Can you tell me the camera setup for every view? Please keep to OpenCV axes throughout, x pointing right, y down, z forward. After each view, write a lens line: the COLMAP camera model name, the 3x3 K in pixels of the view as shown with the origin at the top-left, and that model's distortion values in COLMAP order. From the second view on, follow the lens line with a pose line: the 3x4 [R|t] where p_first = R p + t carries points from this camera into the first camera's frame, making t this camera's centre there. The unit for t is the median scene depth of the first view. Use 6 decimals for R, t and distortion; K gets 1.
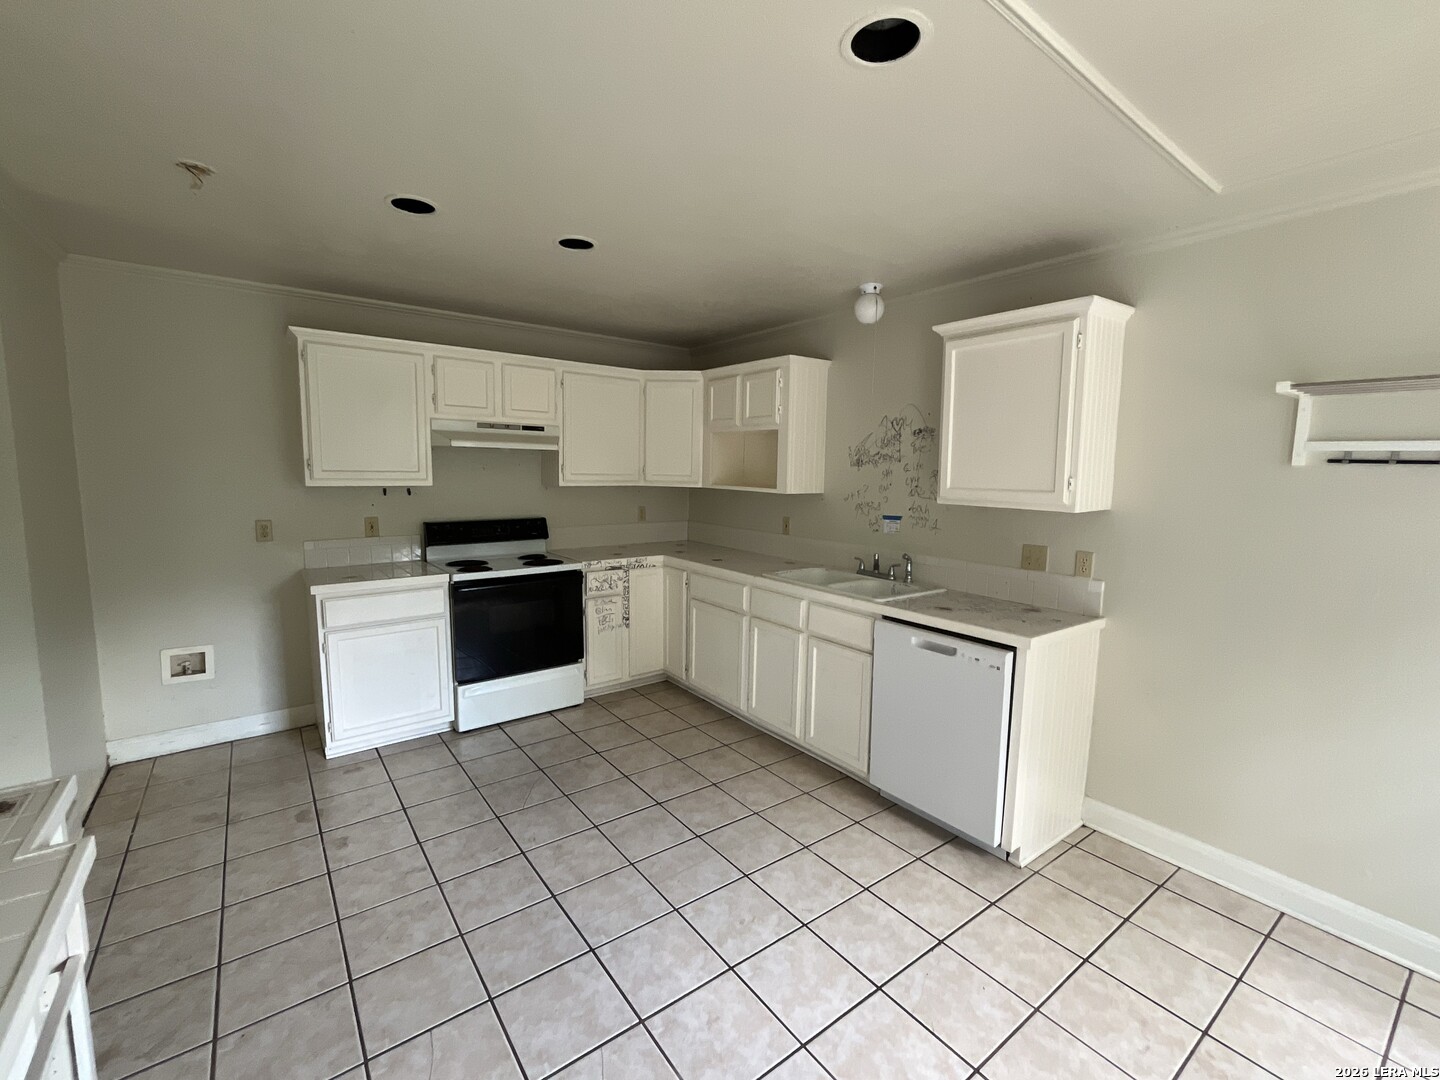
lens RADIAL K [[620.5, 0, 721.8], [0, 620.5, 564.2], [0, 0, 1]] dist [0.000434, -0.000086]
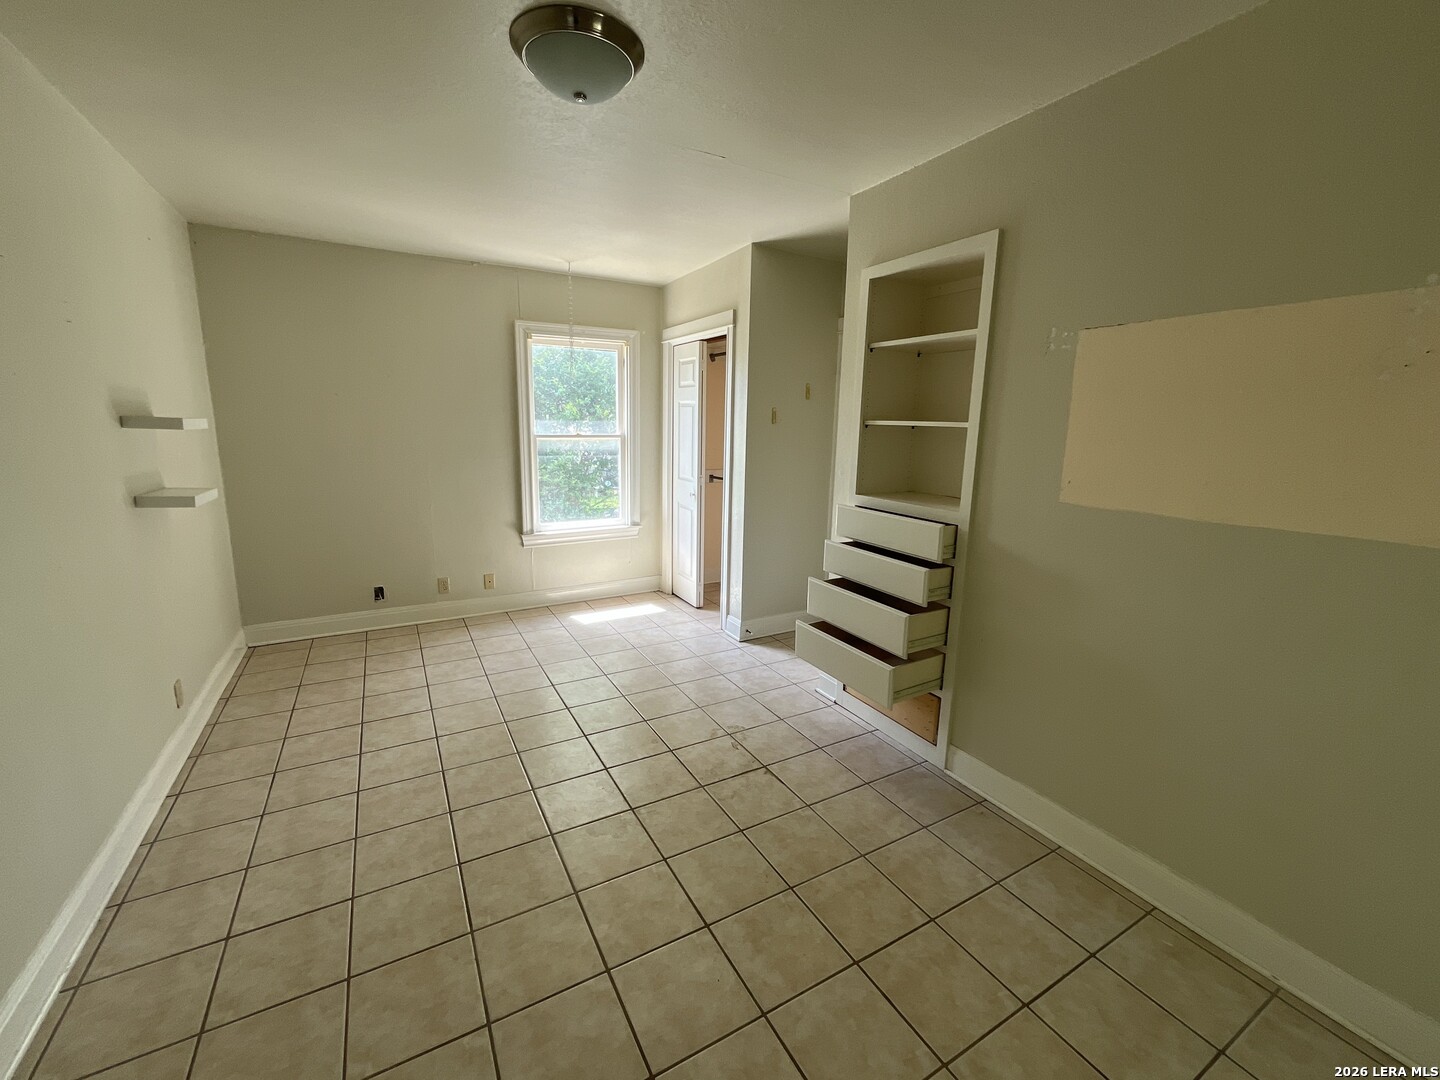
lens RADIAL K [[590.3, 0, 720.0], [0, 590.3, 540.0], [0, 0, 1]] dist [-0.000305, -0.000107]
pose [[0.991775, 0.030687, -0.124261, -0.104223], [-0.024585, 0.998429, 0.050350, -0.022050], [0.125611, -0.046881, 0.990971, 0.137247]]
